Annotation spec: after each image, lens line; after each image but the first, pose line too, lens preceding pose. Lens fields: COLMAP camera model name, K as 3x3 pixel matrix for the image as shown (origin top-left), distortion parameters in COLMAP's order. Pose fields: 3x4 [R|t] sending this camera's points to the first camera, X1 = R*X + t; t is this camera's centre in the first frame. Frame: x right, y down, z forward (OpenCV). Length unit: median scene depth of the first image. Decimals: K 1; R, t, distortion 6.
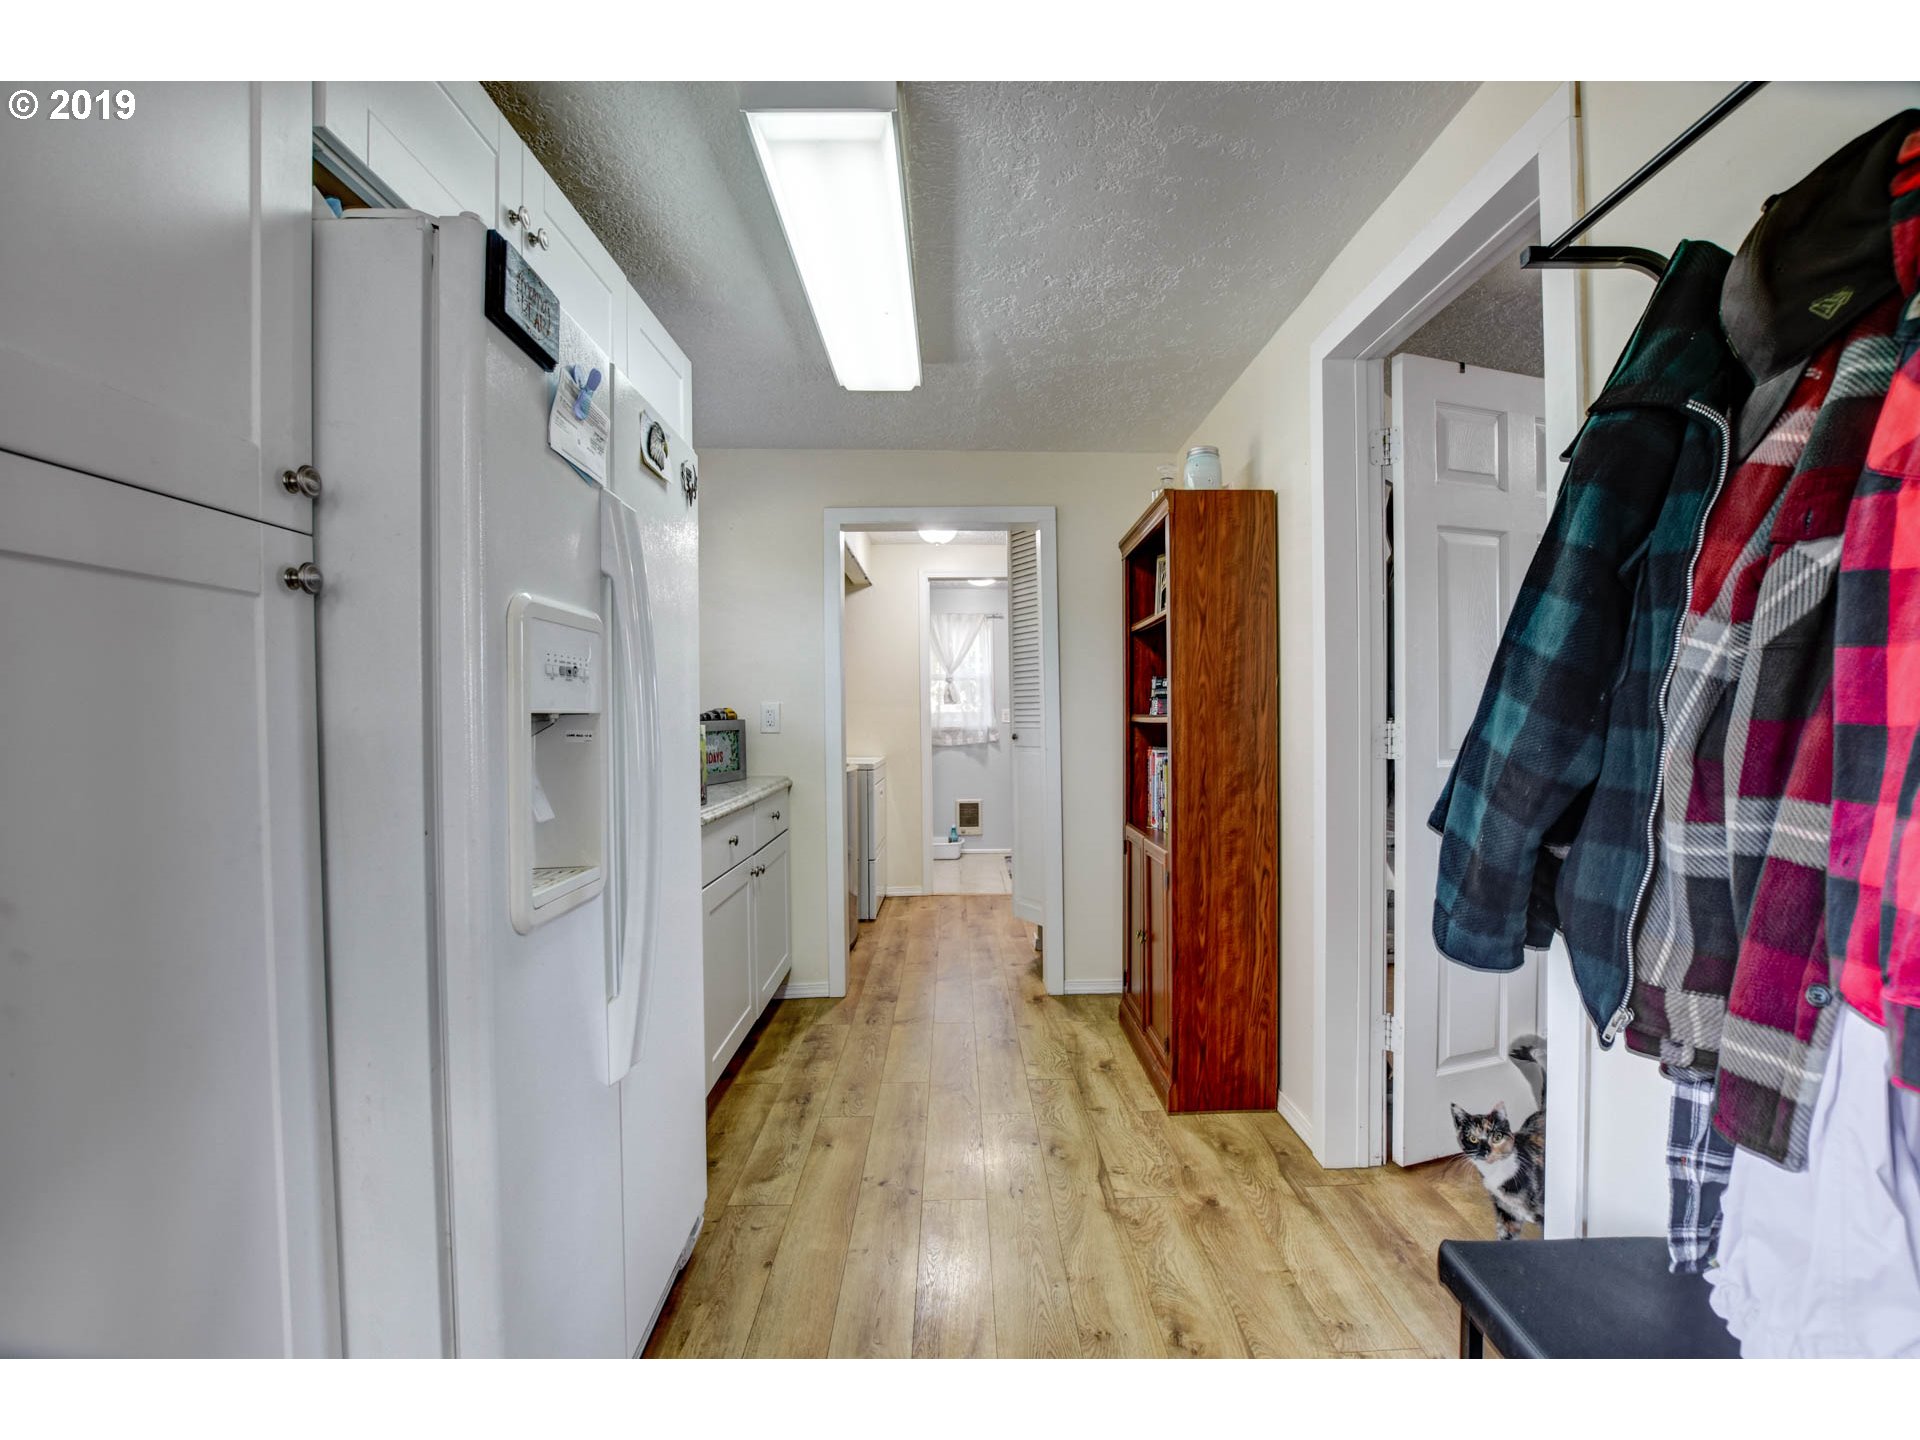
lens RADIAL K [[851.5, 0, 971.0], [0, 851.5, 727.4], [0, 0, 1]] dist [-0.036194, 0.007176]
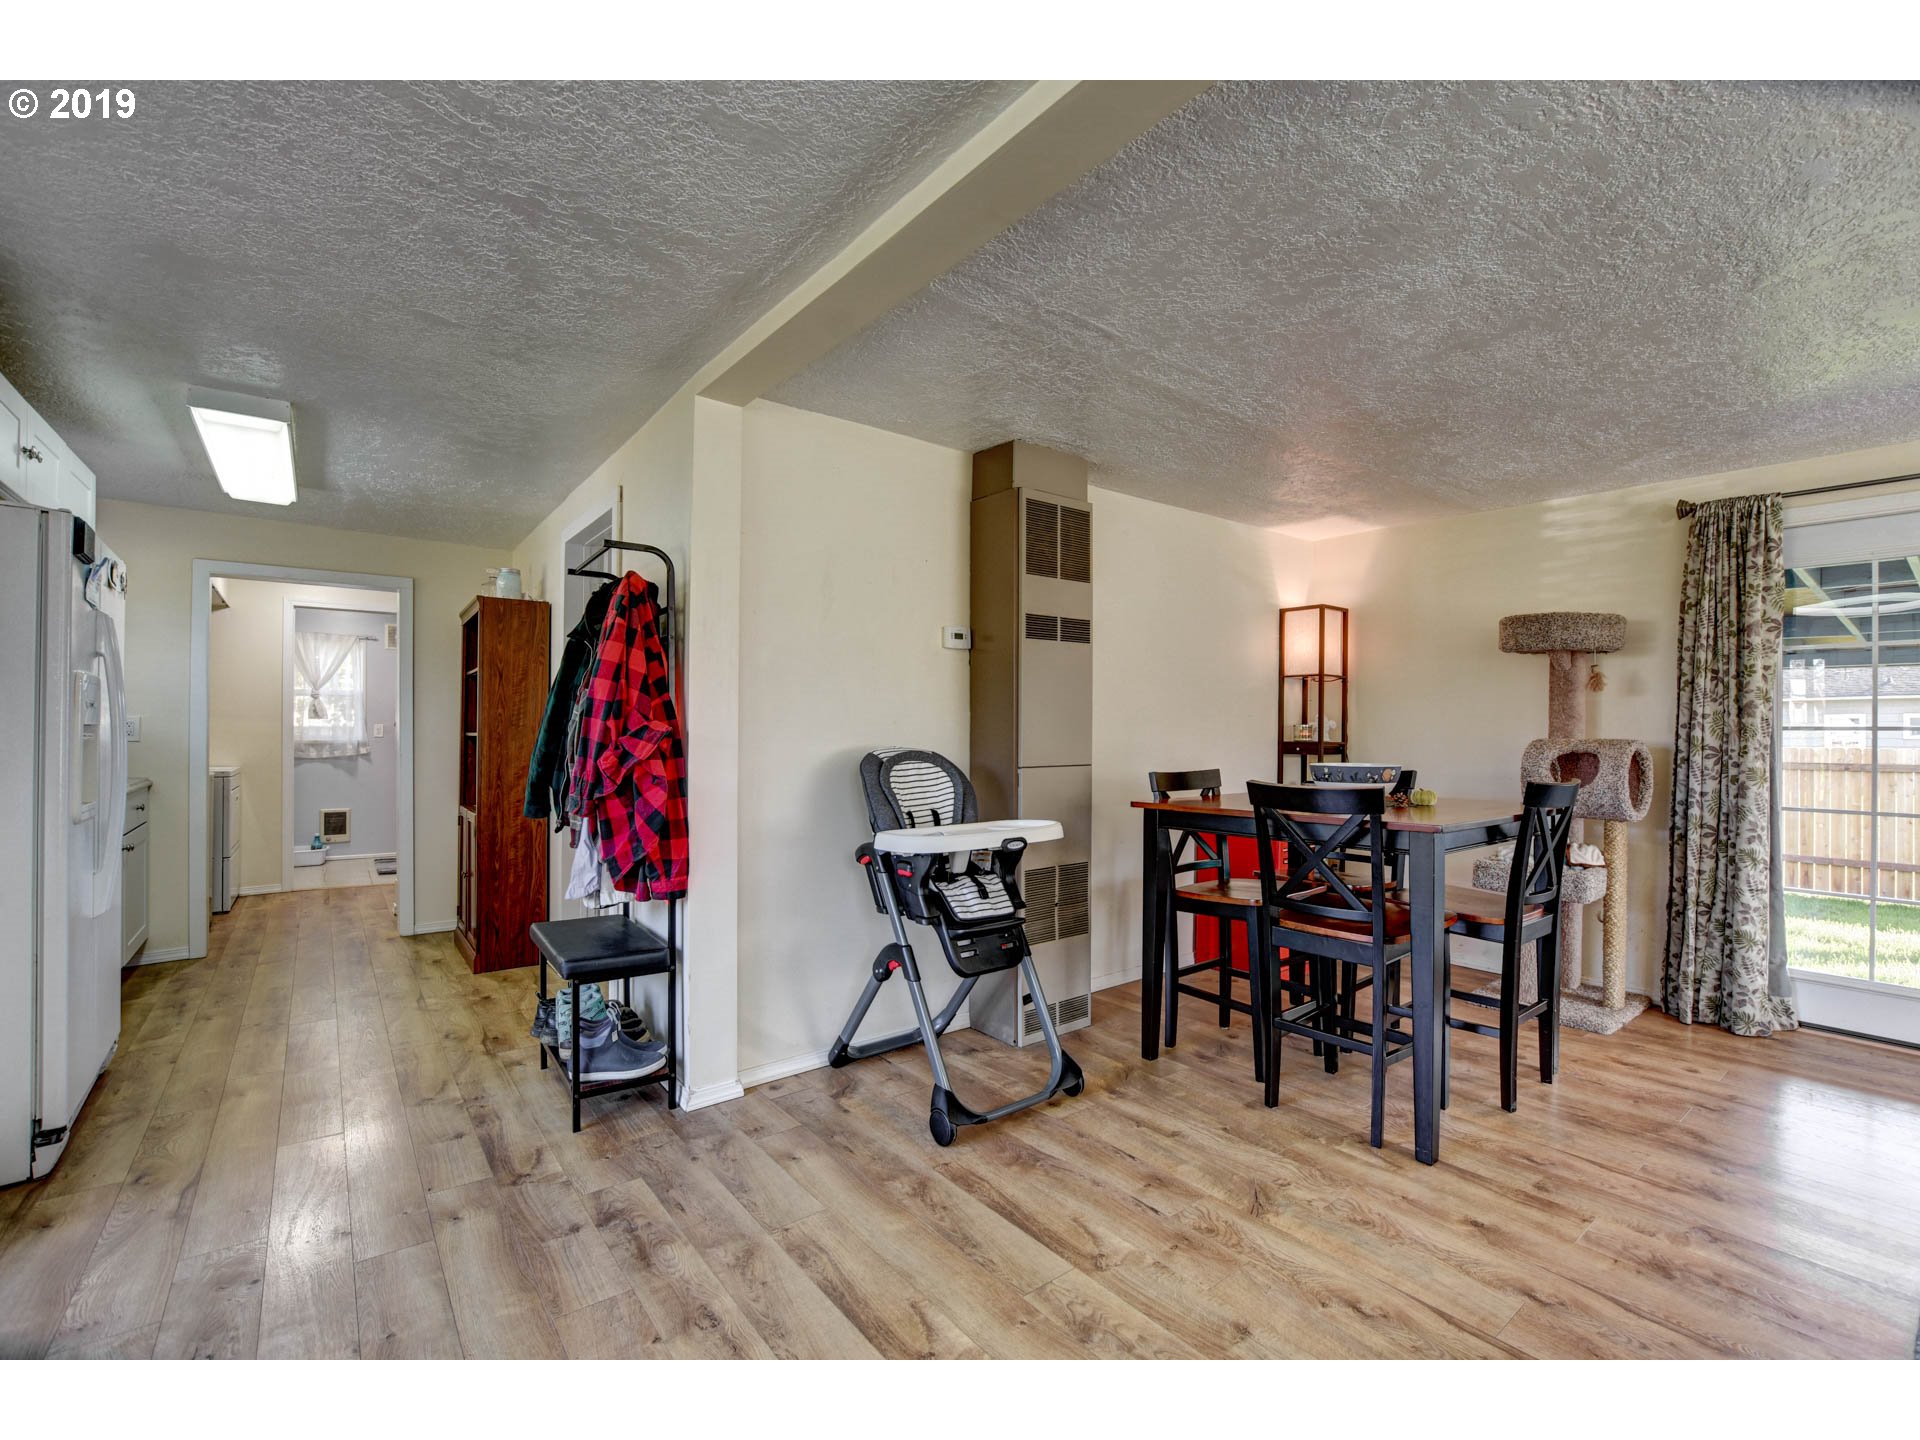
lens RADIAL K [[845.7, 0, 977.0], [0, 845.7, 727.9], [0, 0, 1]] dist [-0.035501, 0.005162]
pose [[0.796754, 0.017881, 0.604040, 0.025409], [-0.004761, 0.999717, -0.023315, 0.011268], [-0.604286, 0.015700, 0.796613, -0.899005]]
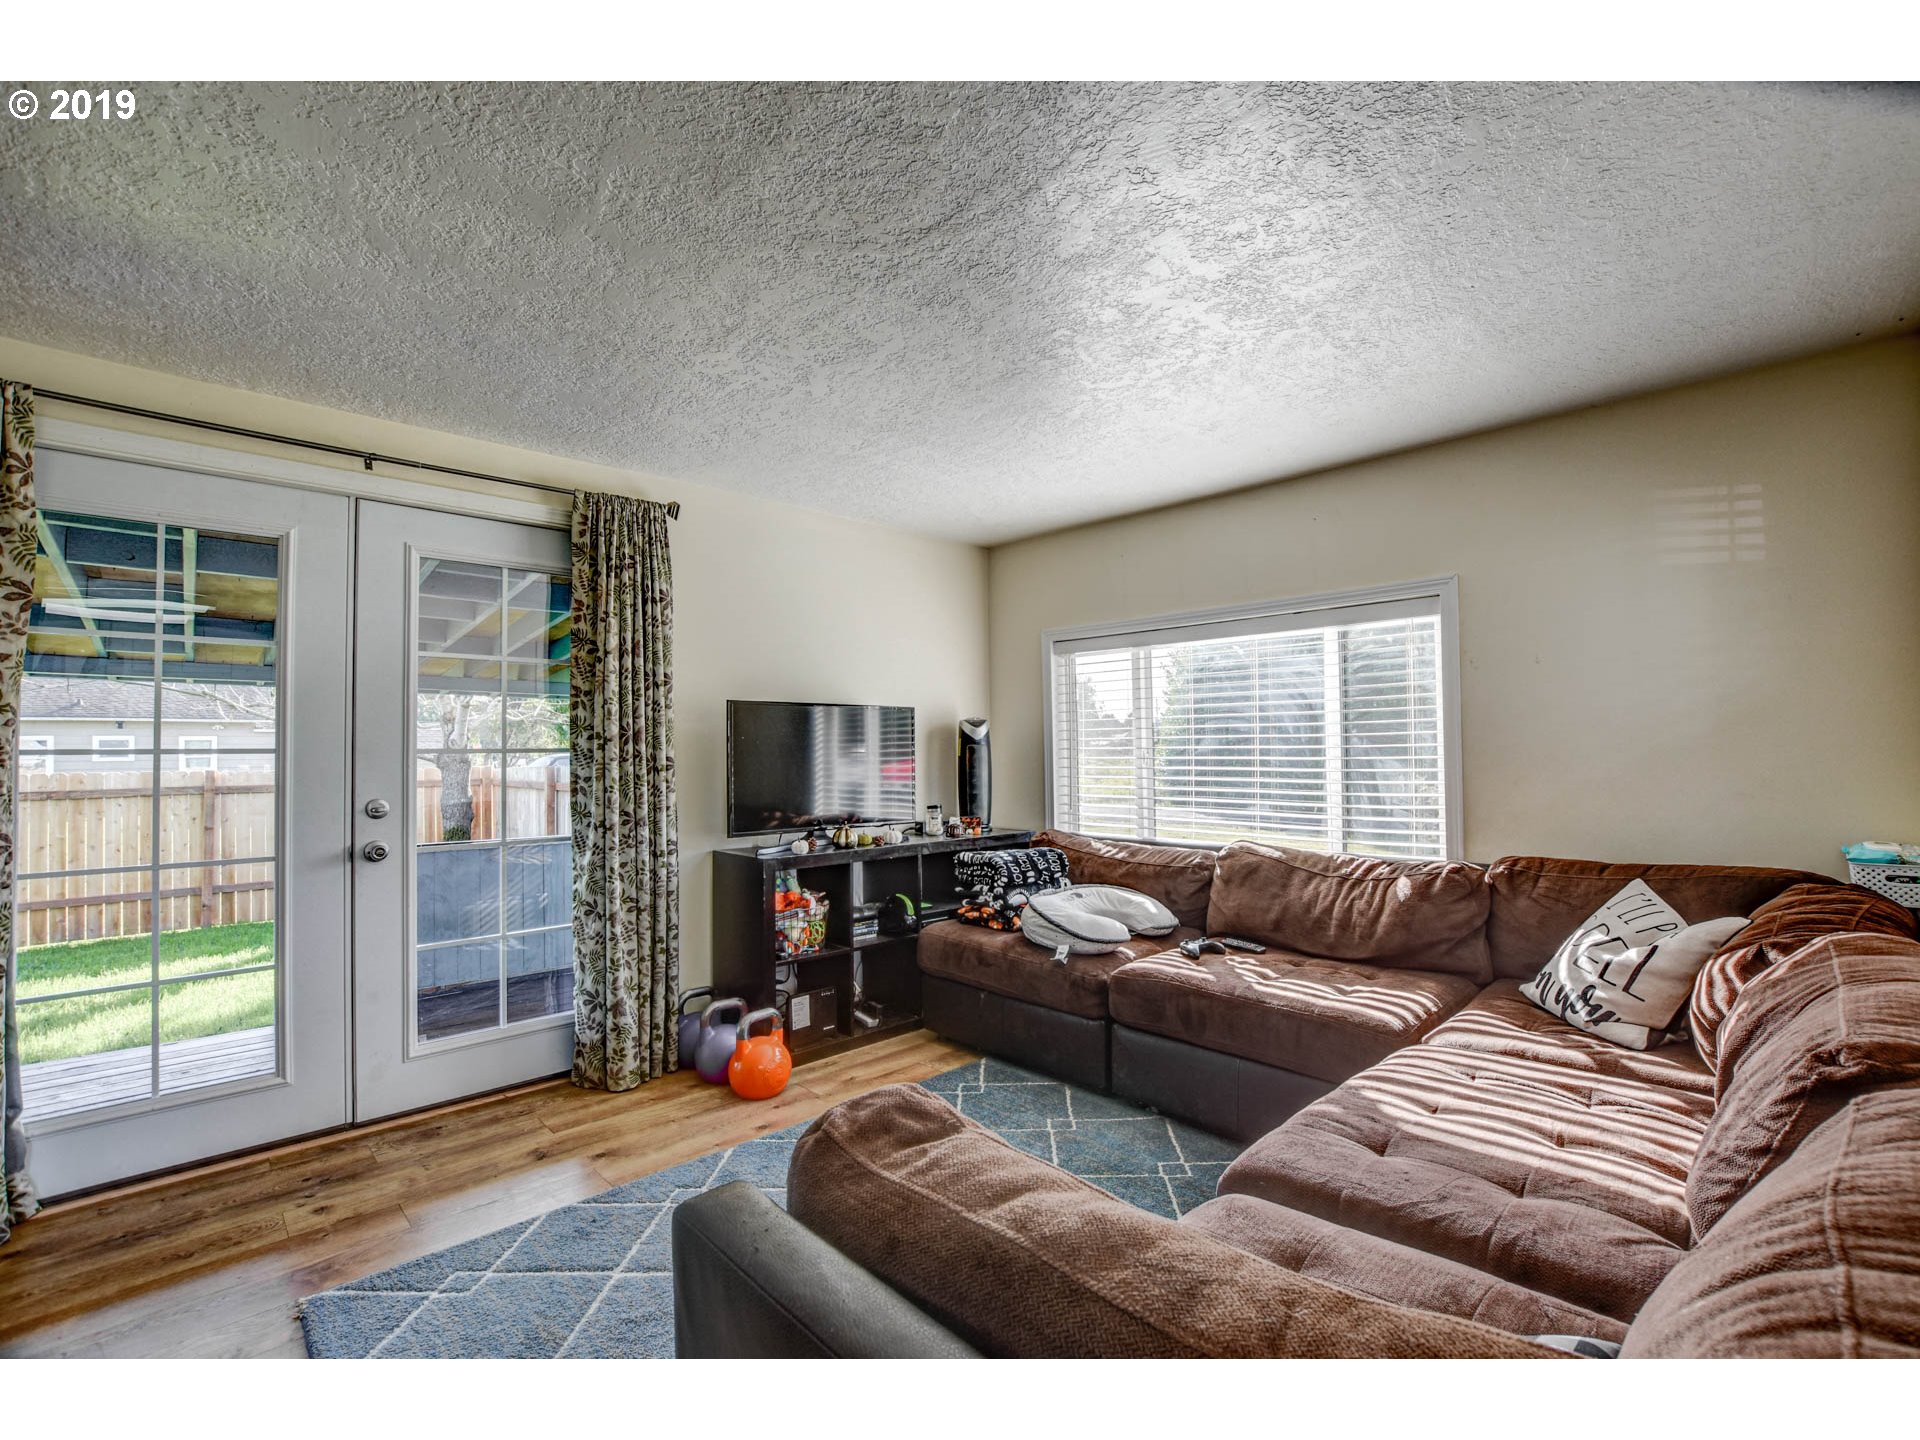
lens RADIAL K [[845.7, 0, 977.0], [0, 845.7, 727.9], [0, 0, 1]] dist [-0.035501, 0.005162]
pose [[-0.688359, 0.037205, 0.724416, 0.575184], [0.031768, 0.999272, -0.021134, -0.000934], [-0.724674, 0.008466, -0.689039, -0.765624]]
